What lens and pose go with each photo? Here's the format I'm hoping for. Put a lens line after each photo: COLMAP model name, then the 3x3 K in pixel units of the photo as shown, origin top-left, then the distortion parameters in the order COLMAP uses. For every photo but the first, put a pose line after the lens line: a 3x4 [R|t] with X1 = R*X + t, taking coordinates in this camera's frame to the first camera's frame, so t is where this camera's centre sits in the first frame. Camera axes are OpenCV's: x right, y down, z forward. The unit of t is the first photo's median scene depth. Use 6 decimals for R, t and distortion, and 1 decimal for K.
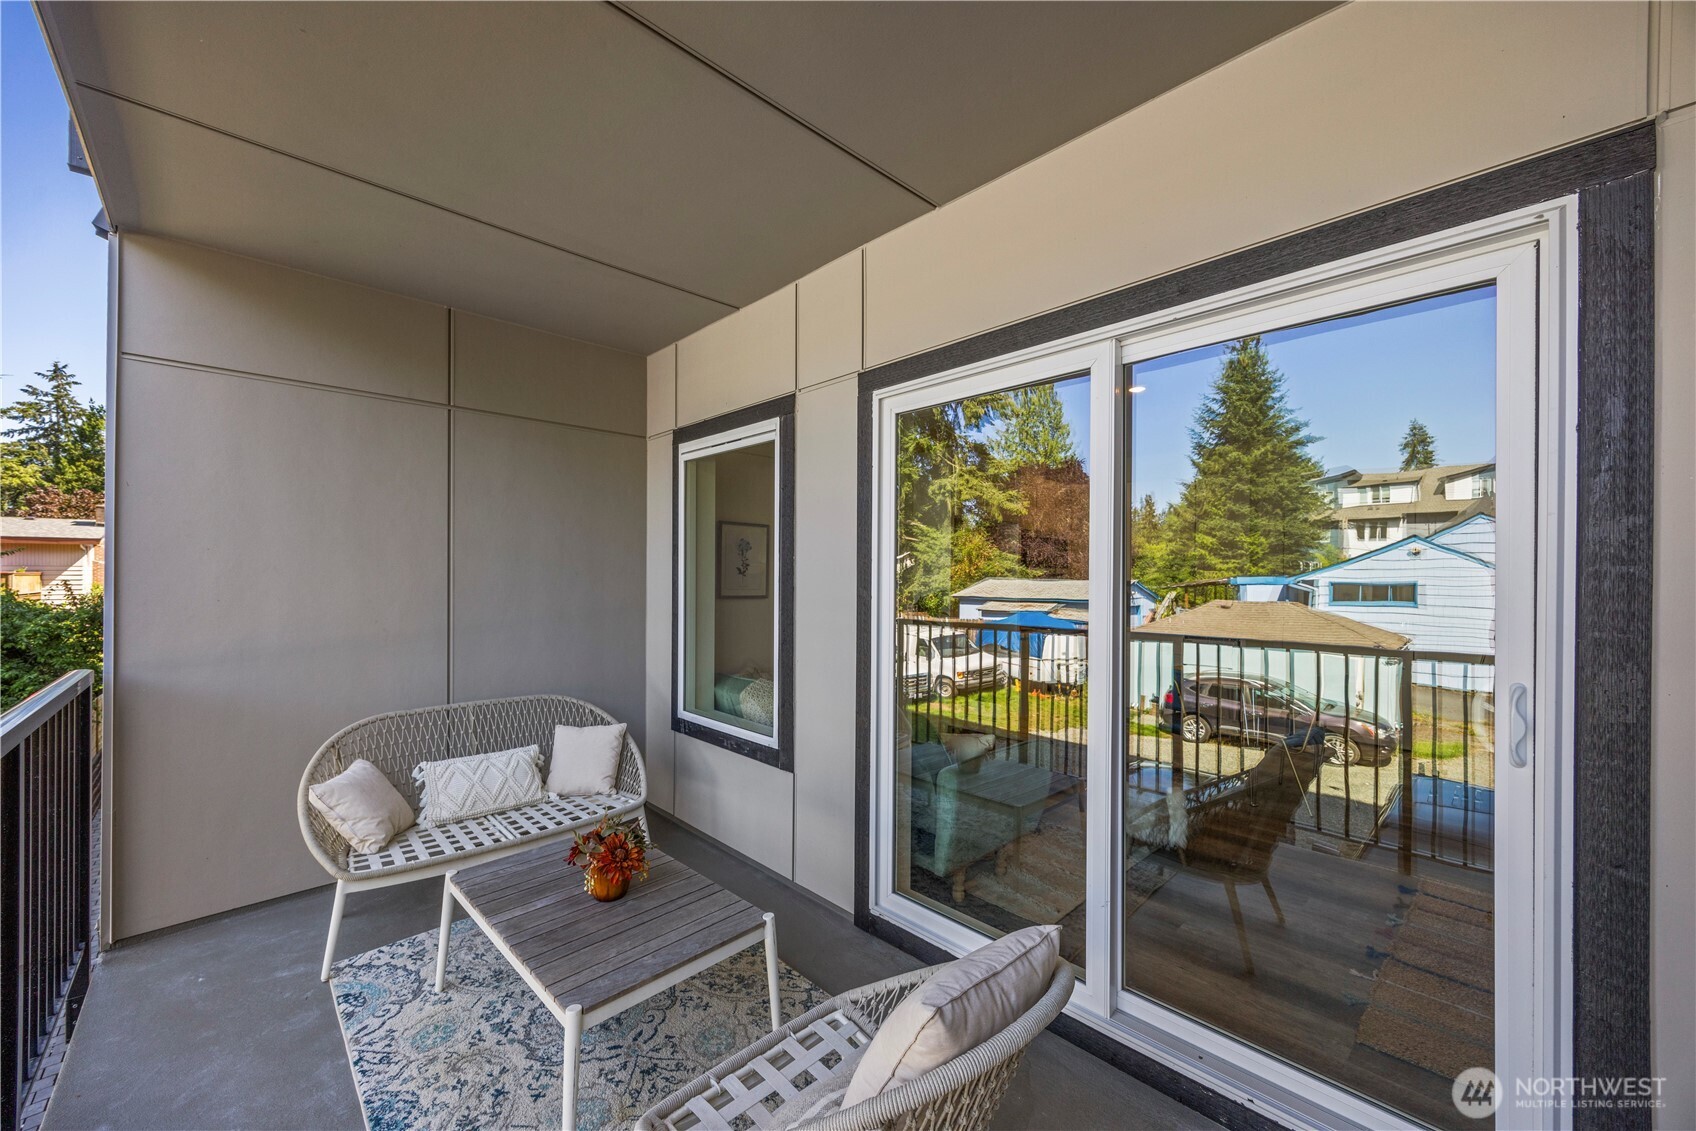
lens RADIAL K [[650.6, 0, 839.4], [0, 650.6, 574.0], [0, 0, 1]] dist [-0.000028, 0.000149]
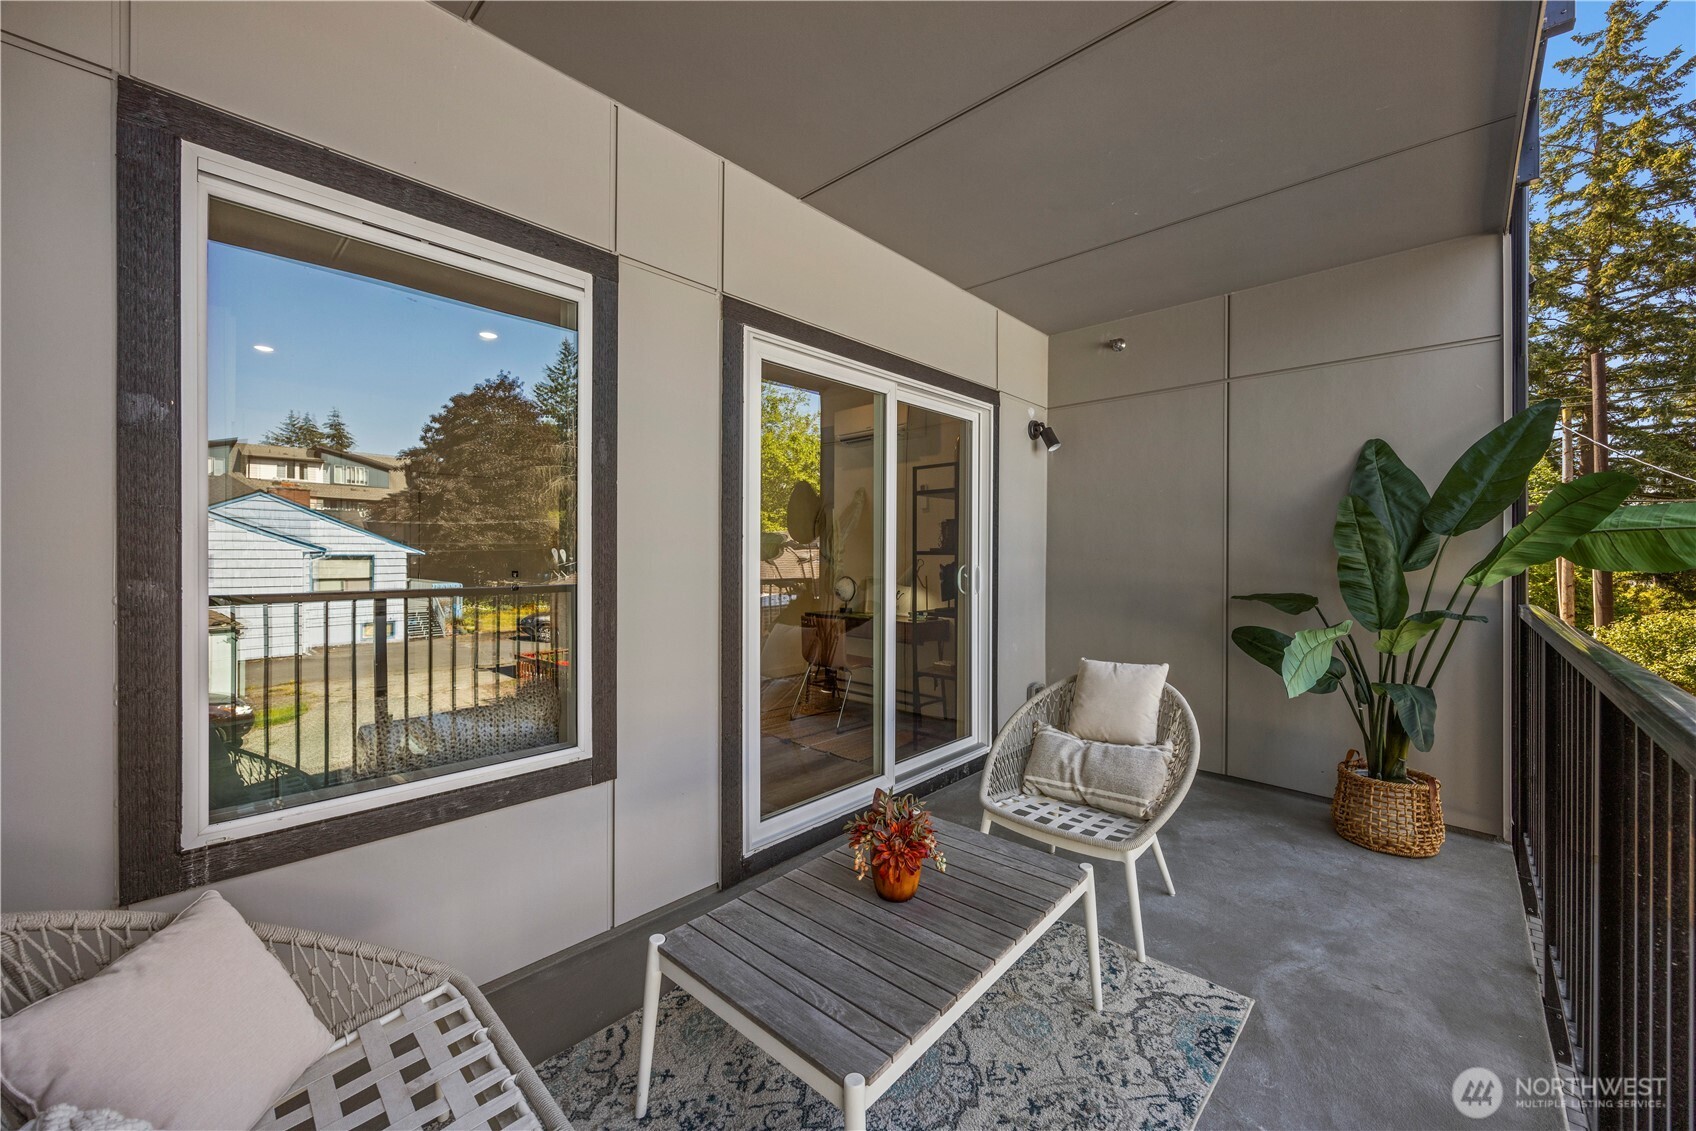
lens RADIAL K [[652.0, 0, 843.4], [0, 652.0, 563.4], [0, 0, 1]] dist [-0.002958, -0.000108]
pose [[-0.058117, -0.011899, 0.998239, -0.833291], [-0.005080, 0.999920, 0.011623, 0.056356], [-0.998297, -0.004395, -0.058173, 0.809507]]
